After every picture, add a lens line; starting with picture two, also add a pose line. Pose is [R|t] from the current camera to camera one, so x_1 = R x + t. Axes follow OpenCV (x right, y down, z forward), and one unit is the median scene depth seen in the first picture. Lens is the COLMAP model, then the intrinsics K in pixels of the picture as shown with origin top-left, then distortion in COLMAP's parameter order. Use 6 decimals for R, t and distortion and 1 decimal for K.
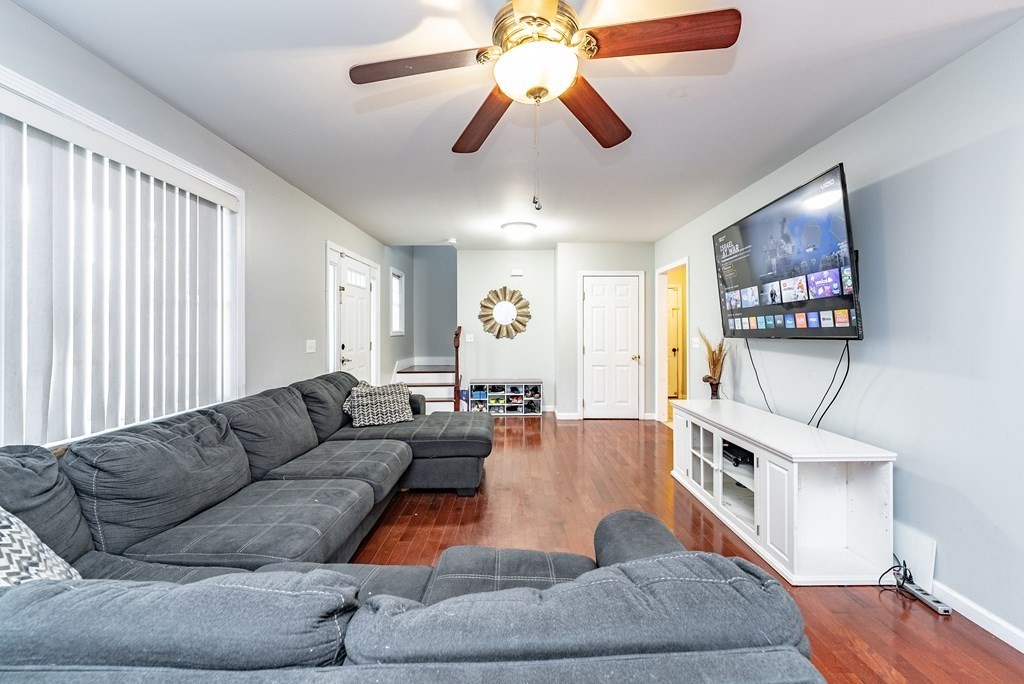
lens RADIAL K [[432.3, 0, 503.3], [0, 432.3, 327.7], [0, 0, 1]] dist [-0.001408, -0.000355]
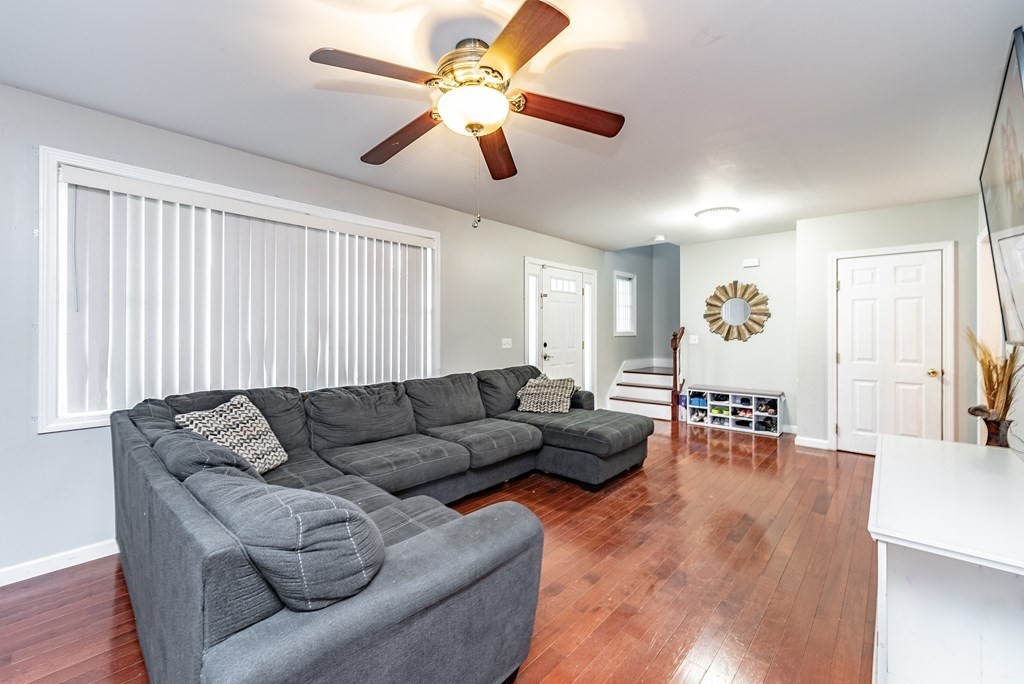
lens RADIAL K [[417.5, 0, 482.4], [0, 417.5, 326.5], [0, 0, 1]] dist [0.000763, -0.001591]
pose [[0.724219, -0.004558, -0.689555, 0.224332], [0.002059, 0.999988, -0.004448, -0.001066], [0.689567, 0.001802, 0.724220, 0.049033]]
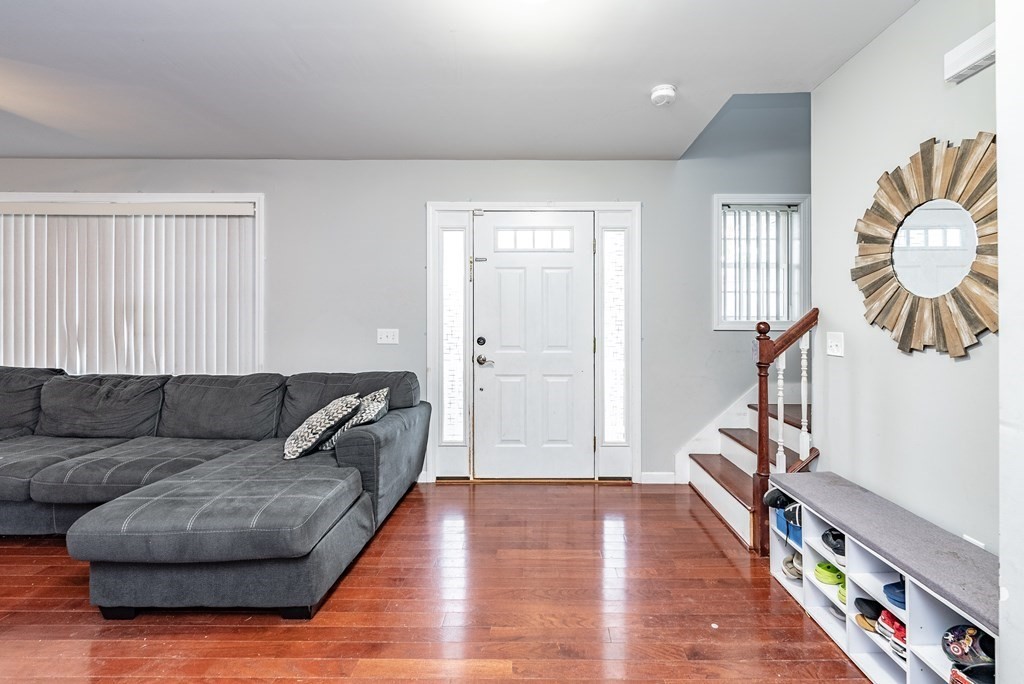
lens RADIAL K [[400.3, 0, 503.4], [0, 400.3, 313.5], [0, 0, 1]] dist [-0.000654, -0.000381]
pose [[0.018333, -0.004068, -0.999824, 0.235381], [0.001584, 0.999991, -0.004039, 0.002700], [0.999831, -0.001509, 0.018339, 0.799718]]
